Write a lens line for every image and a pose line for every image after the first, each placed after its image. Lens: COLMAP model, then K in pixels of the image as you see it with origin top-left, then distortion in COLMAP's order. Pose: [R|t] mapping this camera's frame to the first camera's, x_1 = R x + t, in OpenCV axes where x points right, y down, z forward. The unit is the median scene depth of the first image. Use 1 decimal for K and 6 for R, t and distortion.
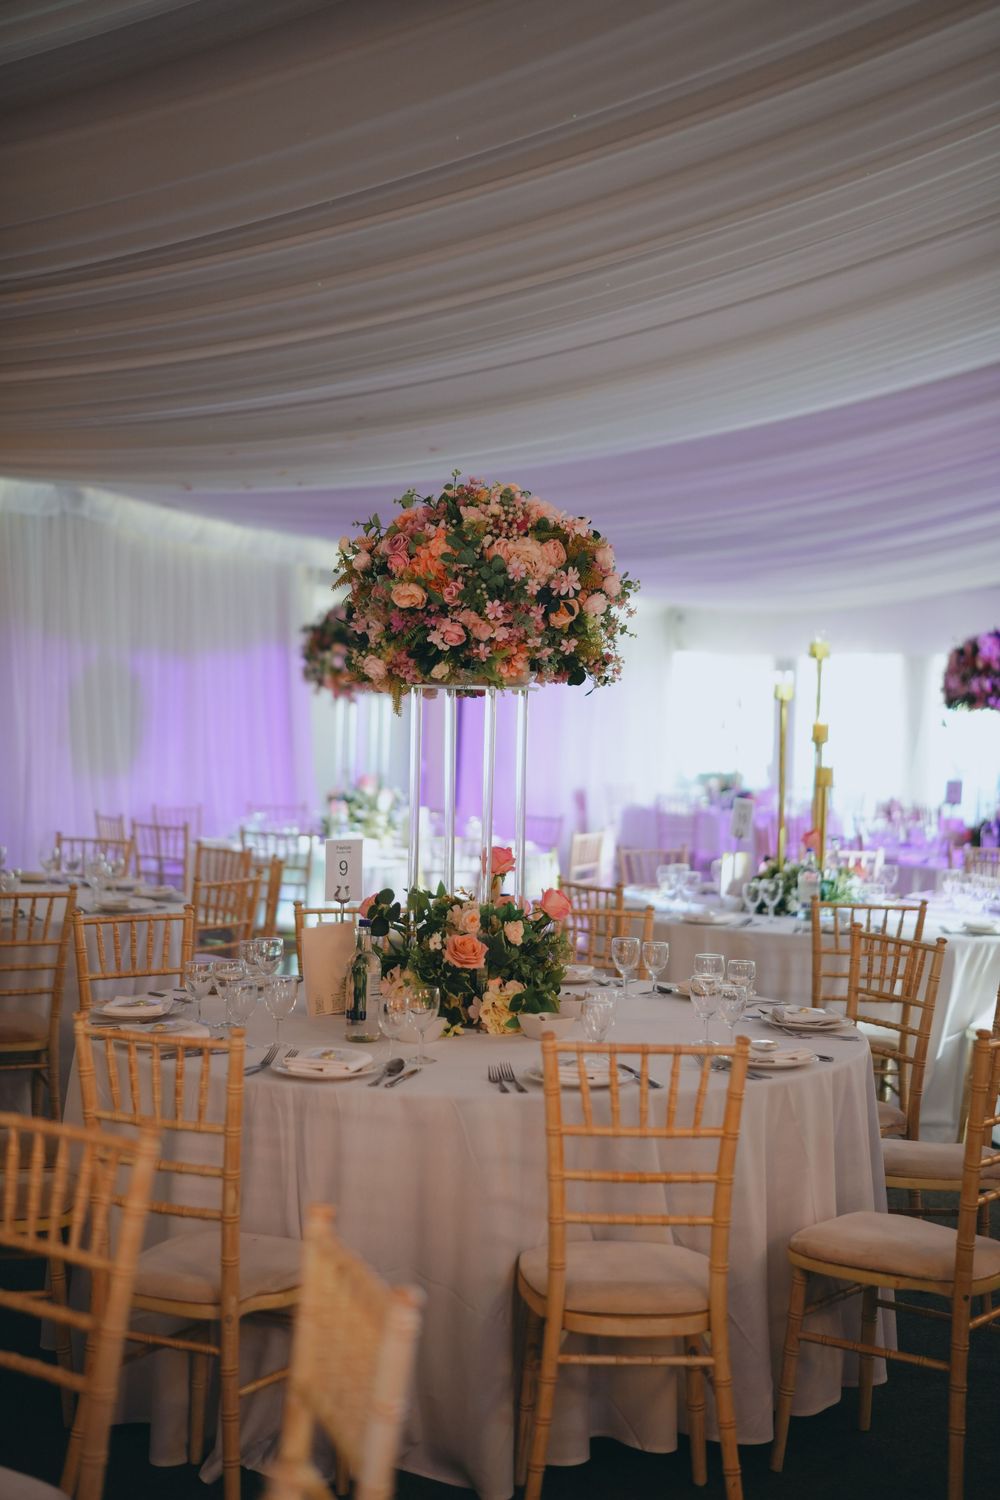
lens RADIAL K [[2061.6, 0, 499.3], [0, 2061.6, 749.2], [0, 0, 1]] dist [0.178042, 0.000000]
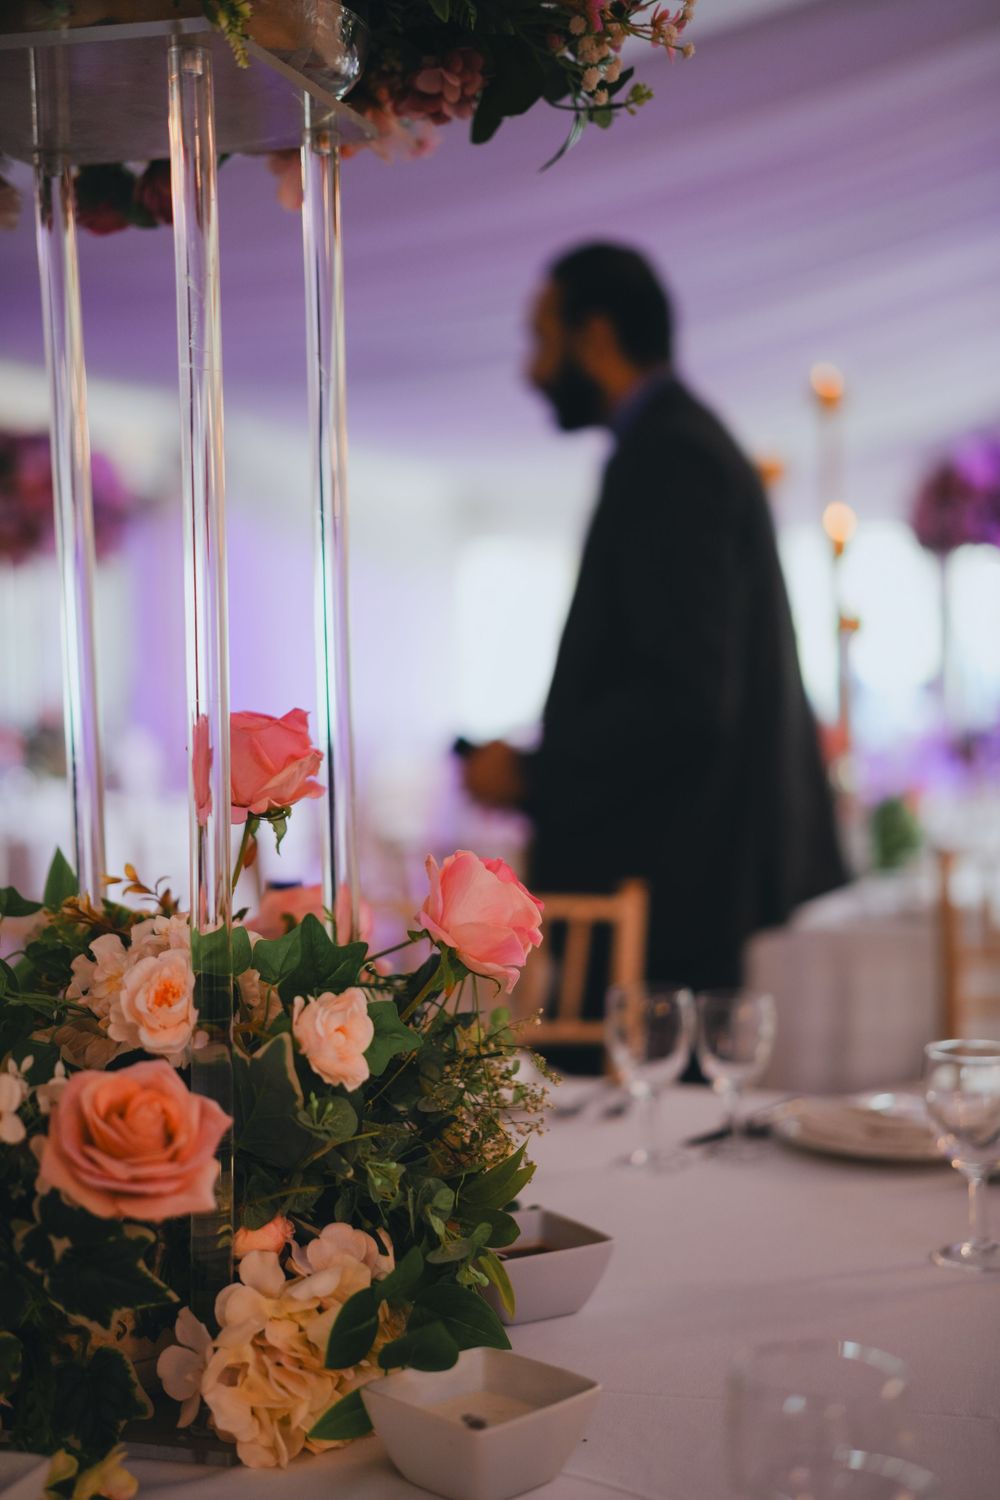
lens RADIAL K [[2061.6, 0, 501.8], [0, 2061.6, 749.5], [0, 0, 1]] dist [0.178042, 0.000000]
pose [[0.992252, -0.043877, 0.116235, -0.000264], [0.041409, 0.998864, 0.023562, 0.048571], [-0.117136, -0.018567, 0.992942, 0.746687]]
